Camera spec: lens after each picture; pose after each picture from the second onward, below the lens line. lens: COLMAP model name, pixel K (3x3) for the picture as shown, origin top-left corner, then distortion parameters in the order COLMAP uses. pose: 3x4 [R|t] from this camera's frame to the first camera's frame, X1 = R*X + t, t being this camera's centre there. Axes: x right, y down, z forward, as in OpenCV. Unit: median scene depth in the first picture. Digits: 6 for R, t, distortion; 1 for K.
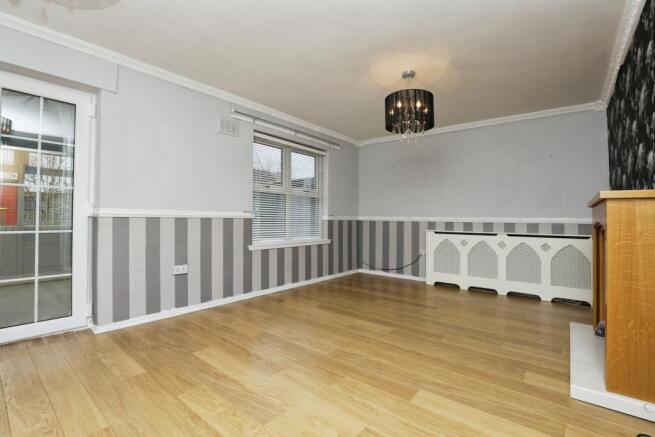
lens RADIAL K [[296.9, 0, 327.5], [0, 296.9, 218.5], [0, 0, 1]] dist [-0.019354, 0.000017]
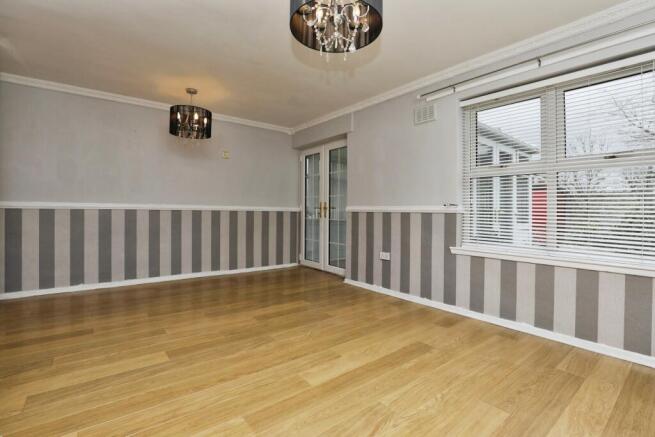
lens RADIAL K [[296.9, 0, 327.5], [0, 296.9, 218.5], [0, 0, 1]] dist [-0.019354, 0.000017]
pose [[-0.193434, 0.001101, -0.981113, 0.570639], [-0.010356, 0.999941, 0.003164, 0.014925], [0.981059, 0.010772, -0.193411, 0.793863]]
